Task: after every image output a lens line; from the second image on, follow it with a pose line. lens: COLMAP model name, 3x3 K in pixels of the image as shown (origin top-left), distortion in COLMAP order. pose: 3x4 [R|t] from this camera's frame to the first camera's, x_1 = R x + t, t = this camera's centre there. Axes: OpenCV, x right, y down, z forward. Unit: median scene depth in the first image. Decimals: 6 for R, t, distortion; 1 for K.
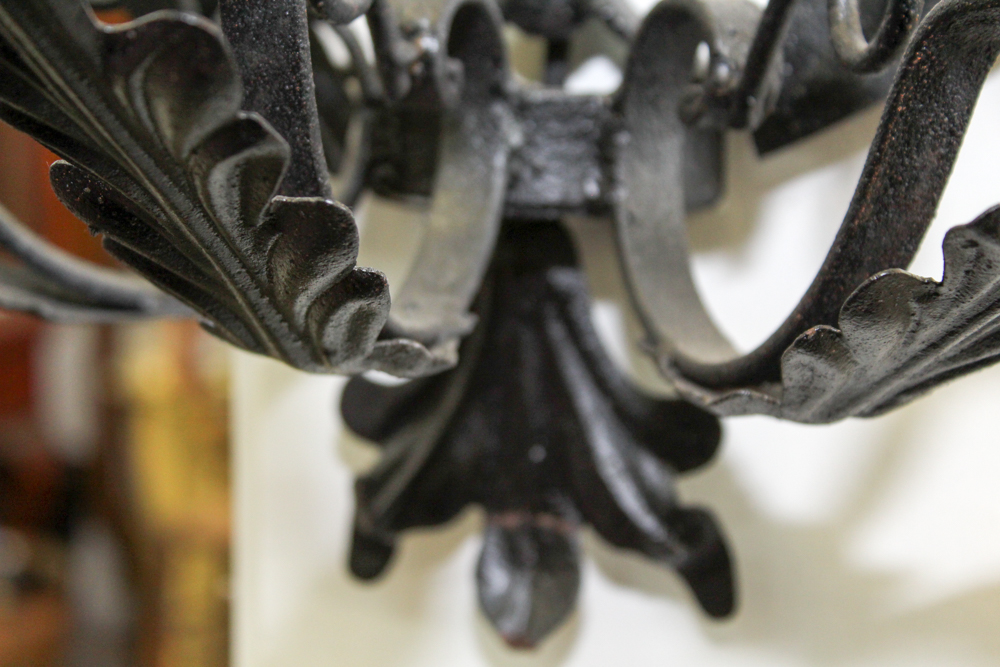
lens RADIAL K [[2339.2, 0, 499.0], [0, 2339.2, 330.8], [0, 0, 1]] dist [0.121064, 0.000000]
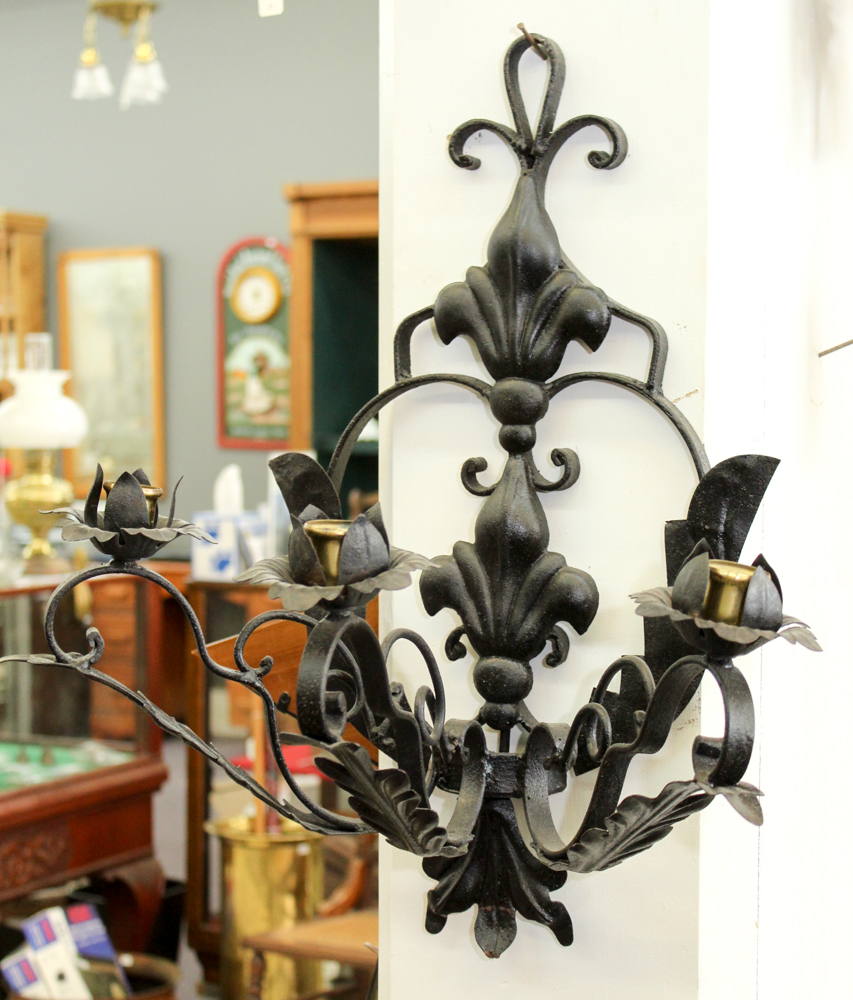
lens RADIAL K [[2456.9, 0, 426.4], [0, 2456.9, 505.9], [0, 0, 1]] dist [0.058893, 0.000000]
pose [[0.999304, -0.005394, -0.036916, 0.046866], [0.001676, 0.994986, -0.100004, -0.110206], [0.037270, 0.099872, 0.994302, -2.142445]]
